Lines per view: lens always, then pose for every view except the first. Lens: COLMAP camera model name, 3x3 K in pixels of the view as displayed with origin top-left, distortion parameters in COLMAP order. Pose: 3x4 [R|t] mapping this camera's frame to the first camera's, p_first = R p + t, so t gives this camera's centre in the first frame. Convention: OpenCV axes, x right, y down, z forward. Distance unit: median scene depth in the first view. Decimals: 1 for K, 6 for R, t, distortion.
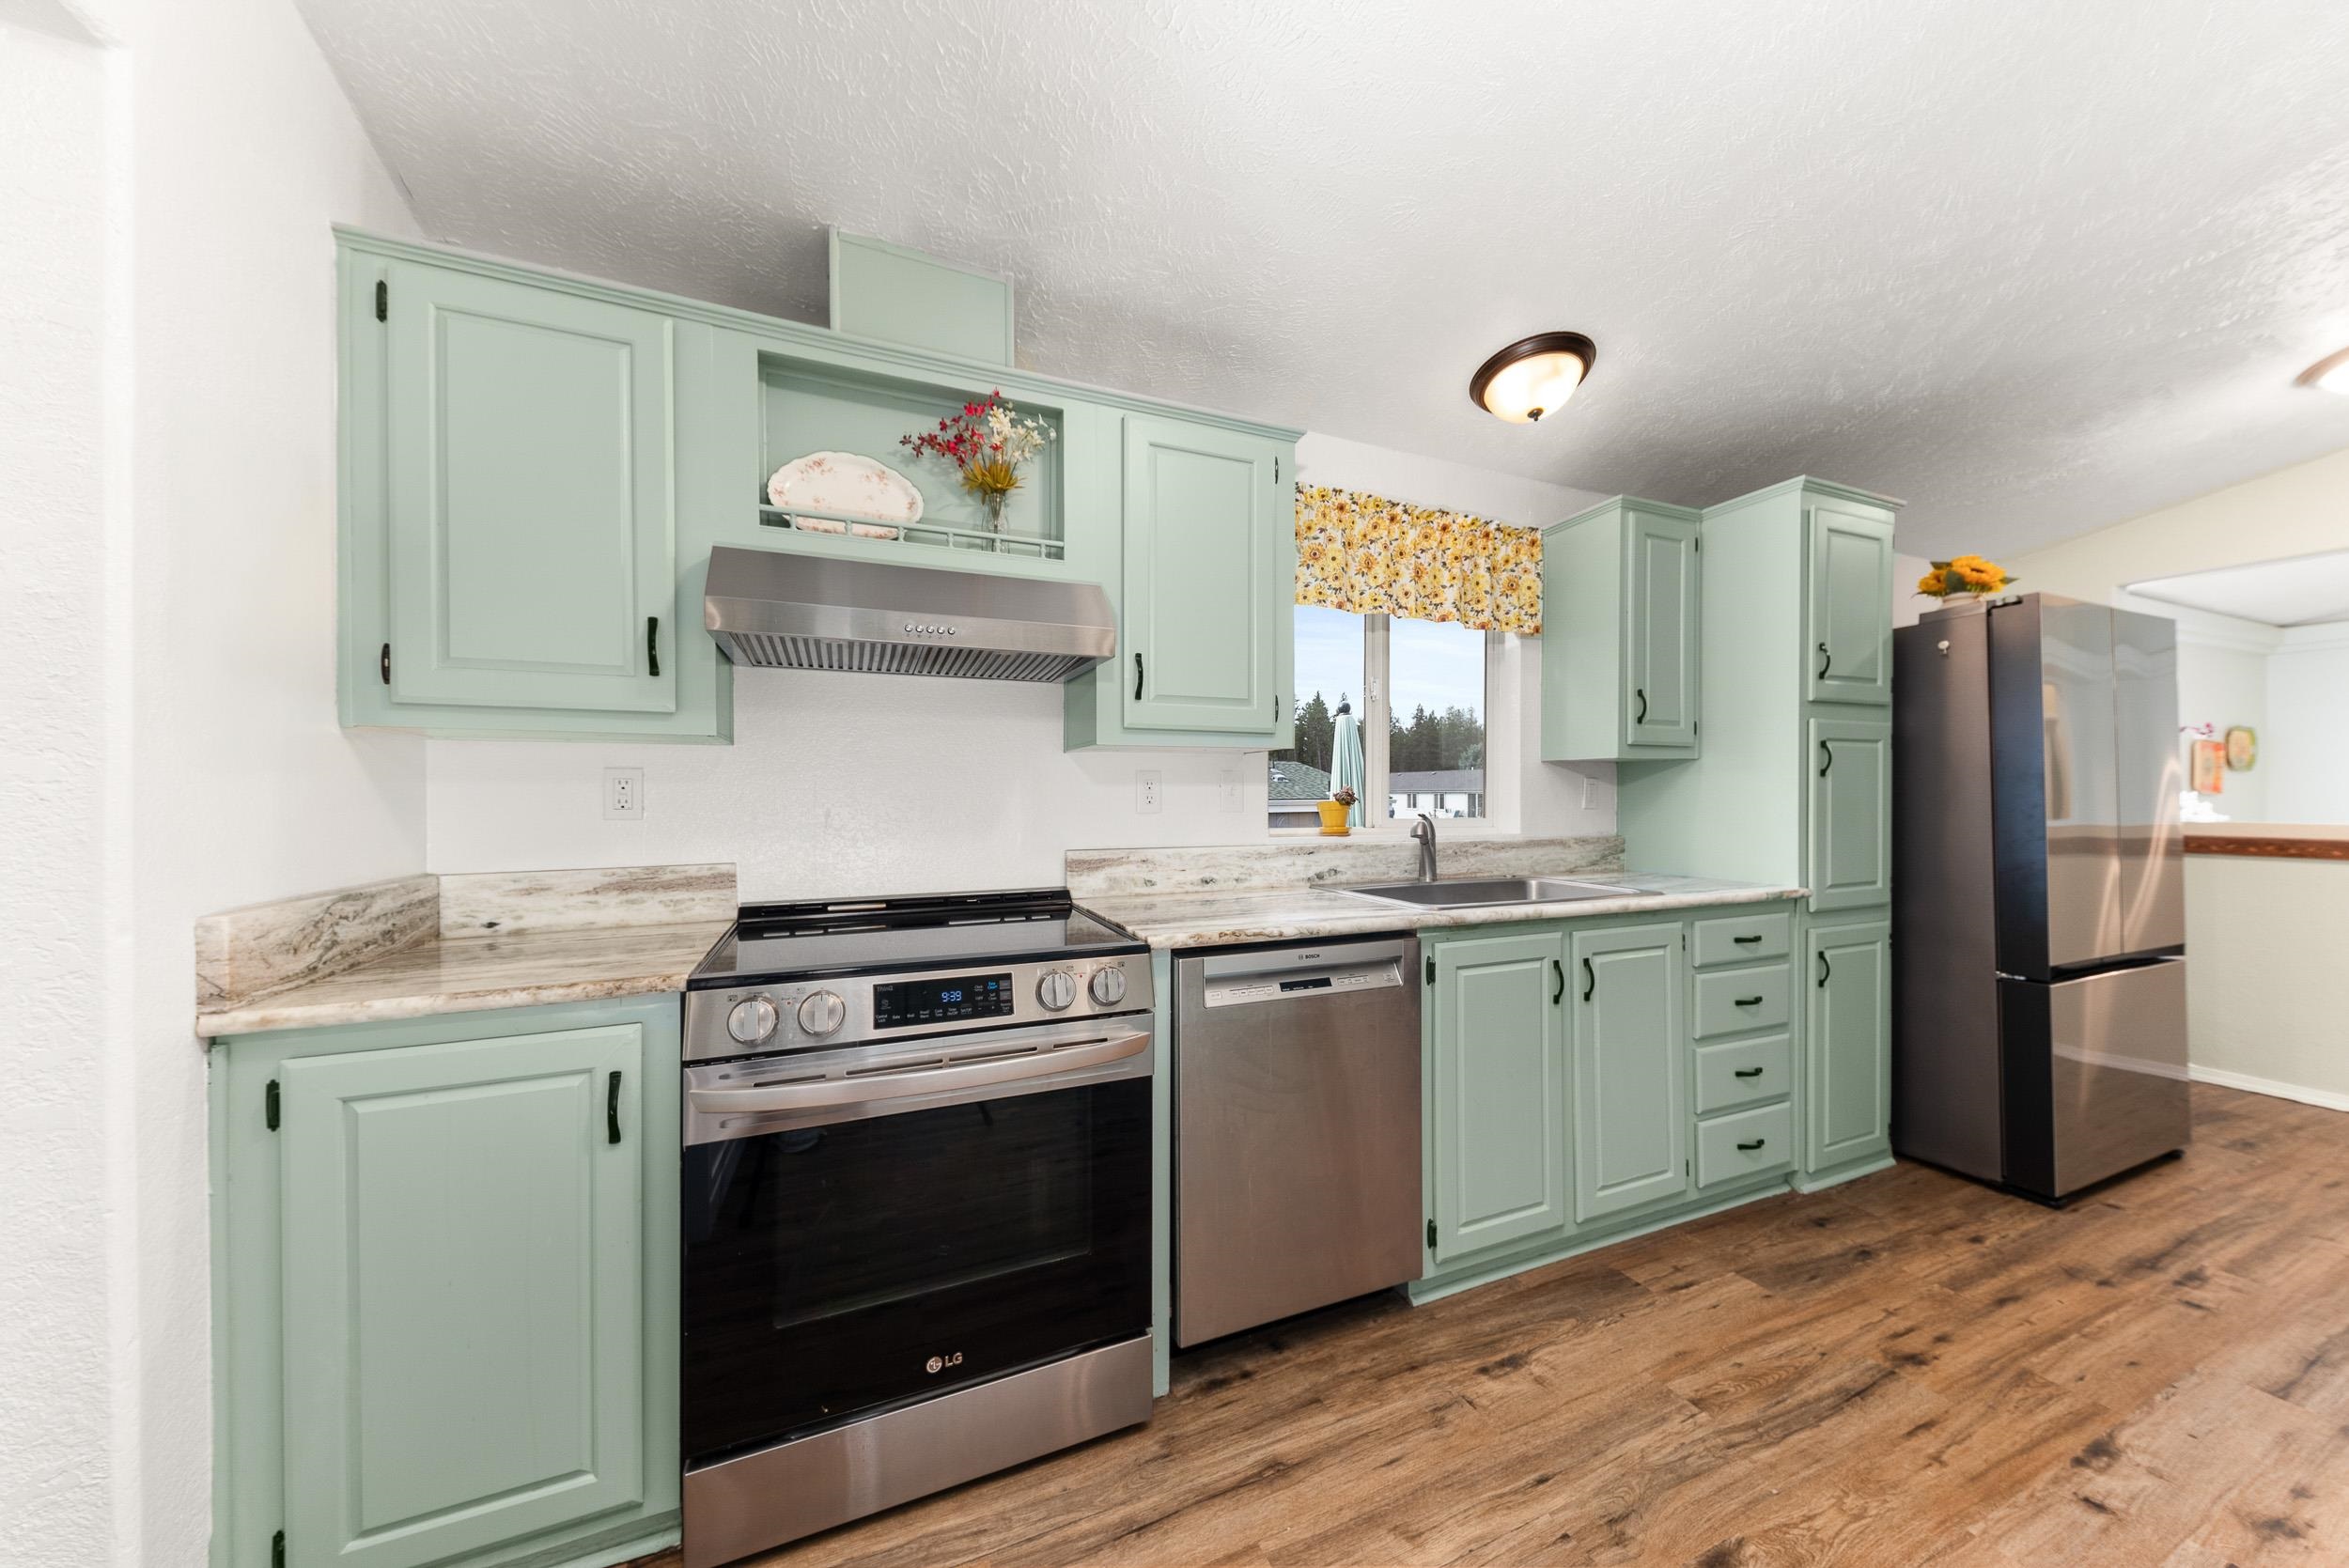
lens RADIAL K [[798.4, 0, 1189.1], [0, 798.4, 793.5], [0, 0, 1]] dist [0.014726, -0.005692]
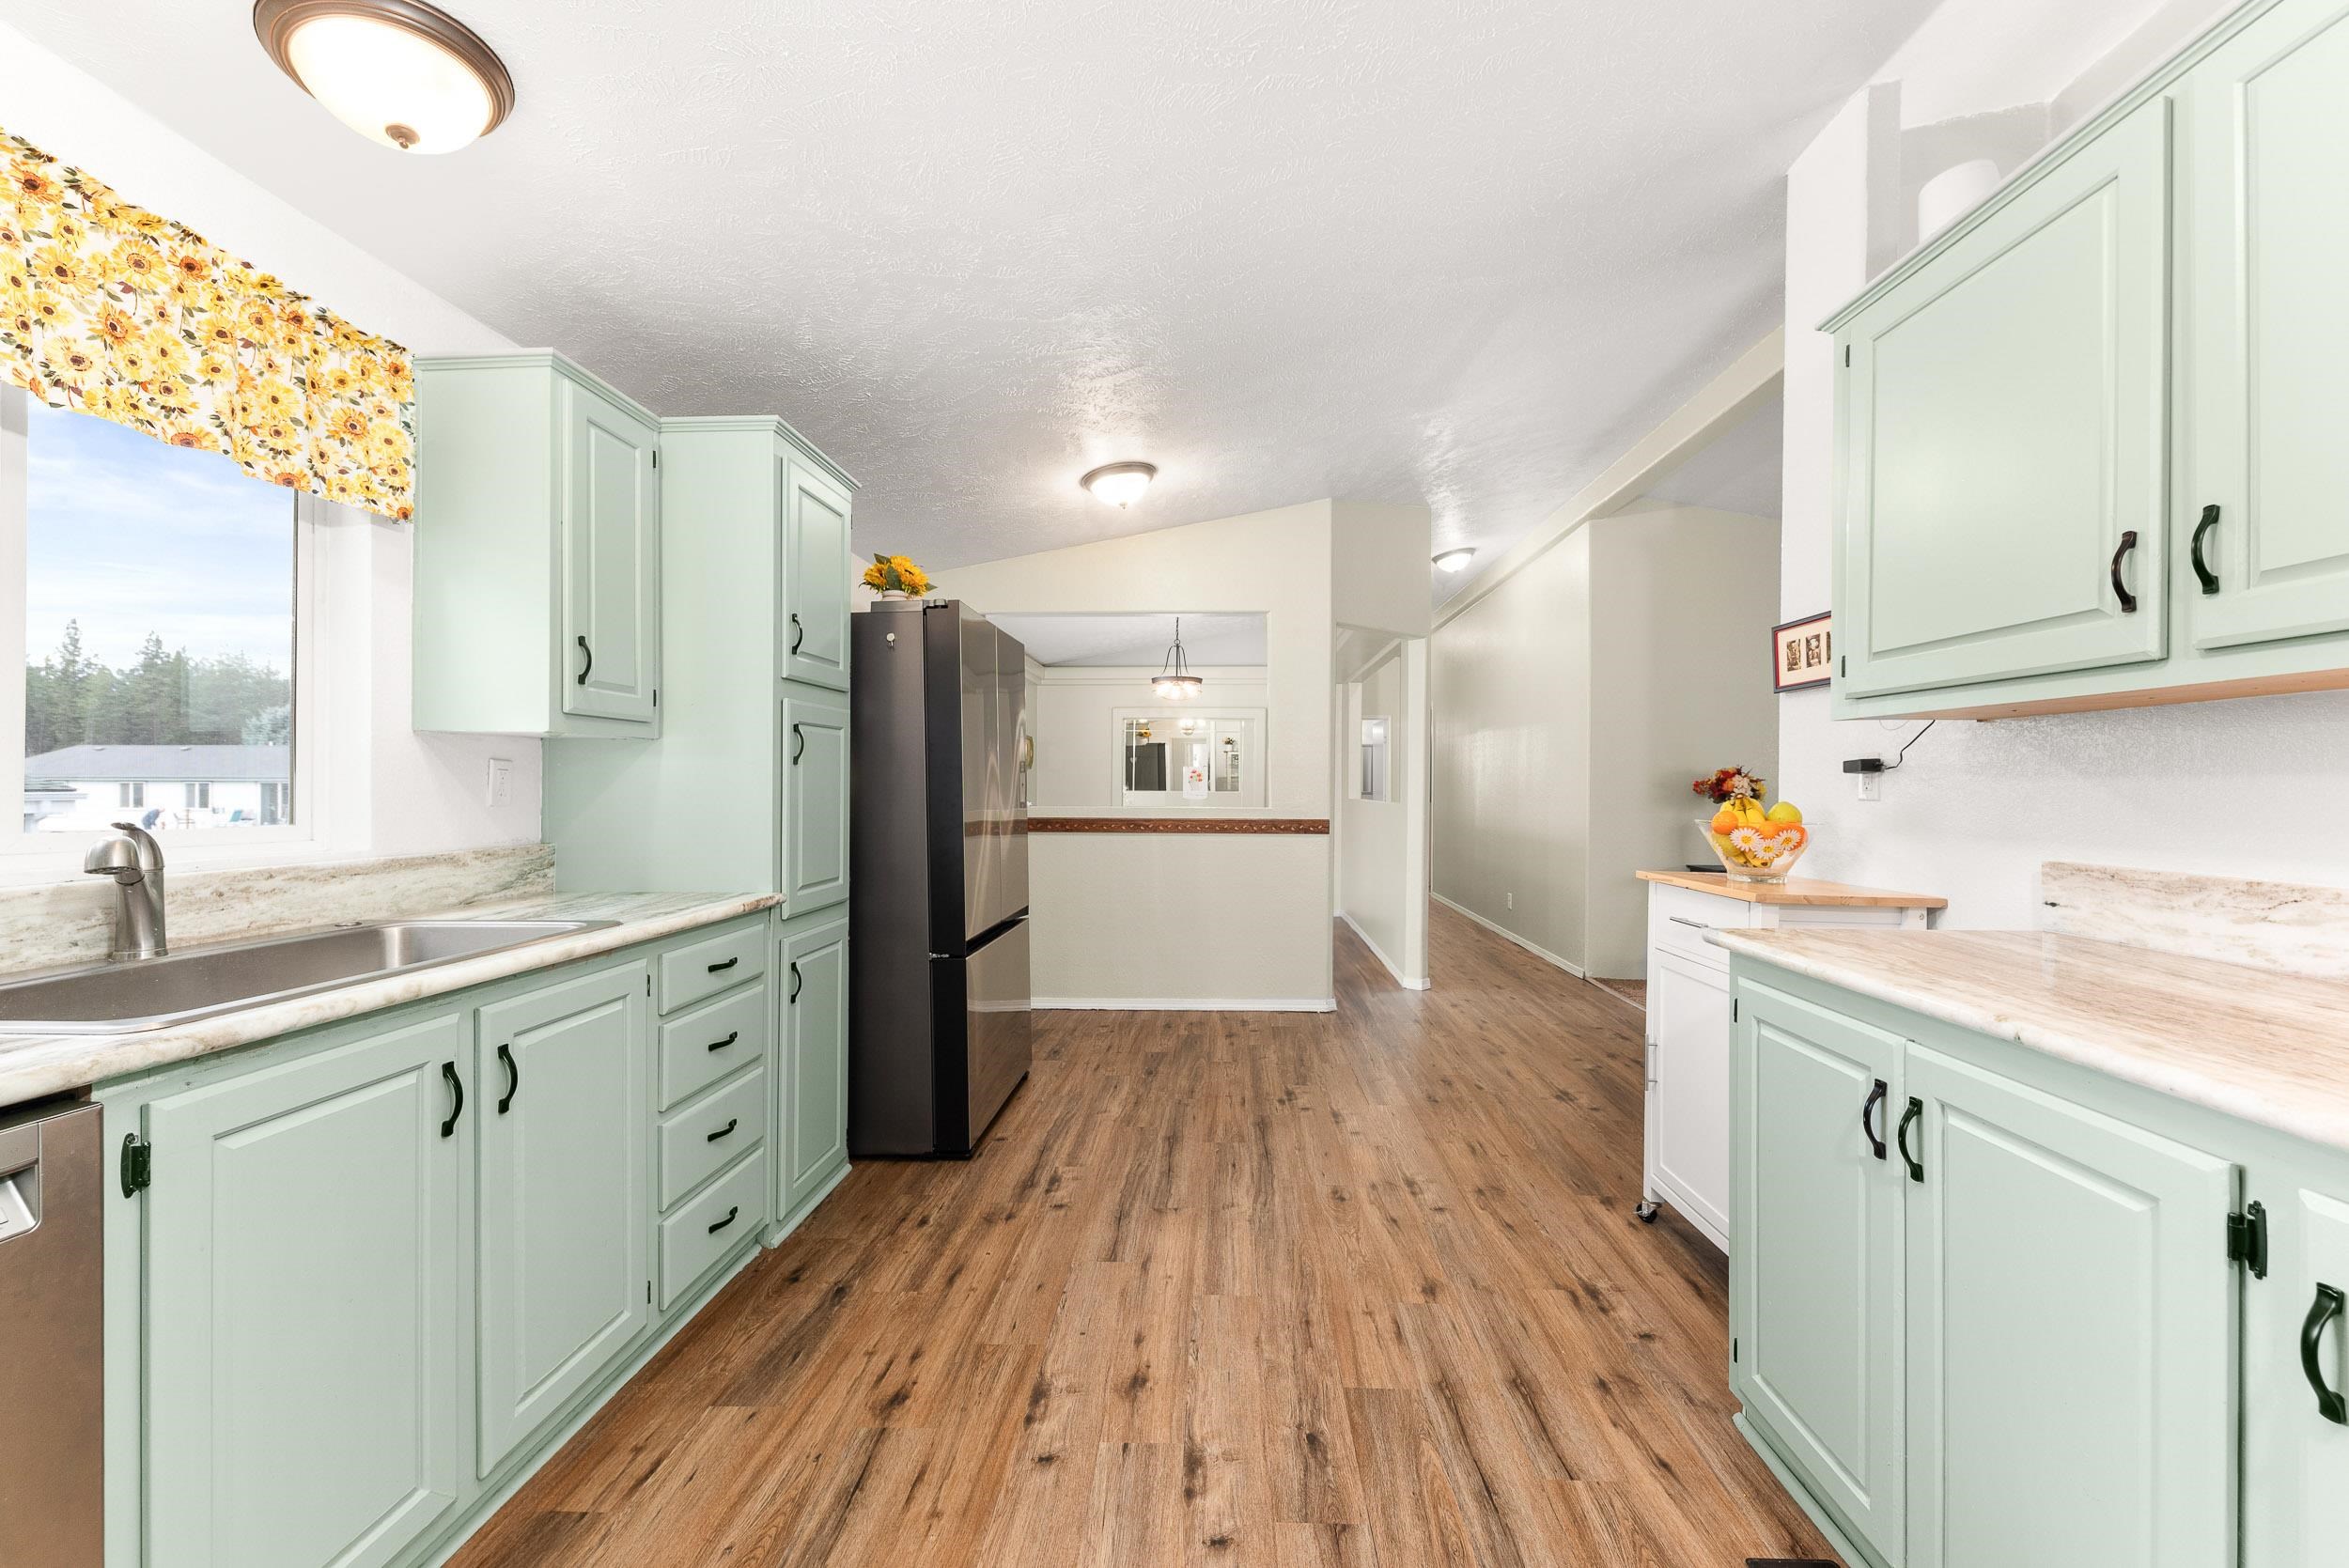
lens RADIAL K [[919.4, 0, 1187.9], [0, 919.4, 786.2], [0, 0, 1]] dist [0.021589, -0.007440]
pose [[0.437328, 0.000854, 0.899302, 0.068393], [-0.002874, 0.999996, 0.000448, 0.001131], [-0.899298, -0.002781, 0.437329, 0.181663]]
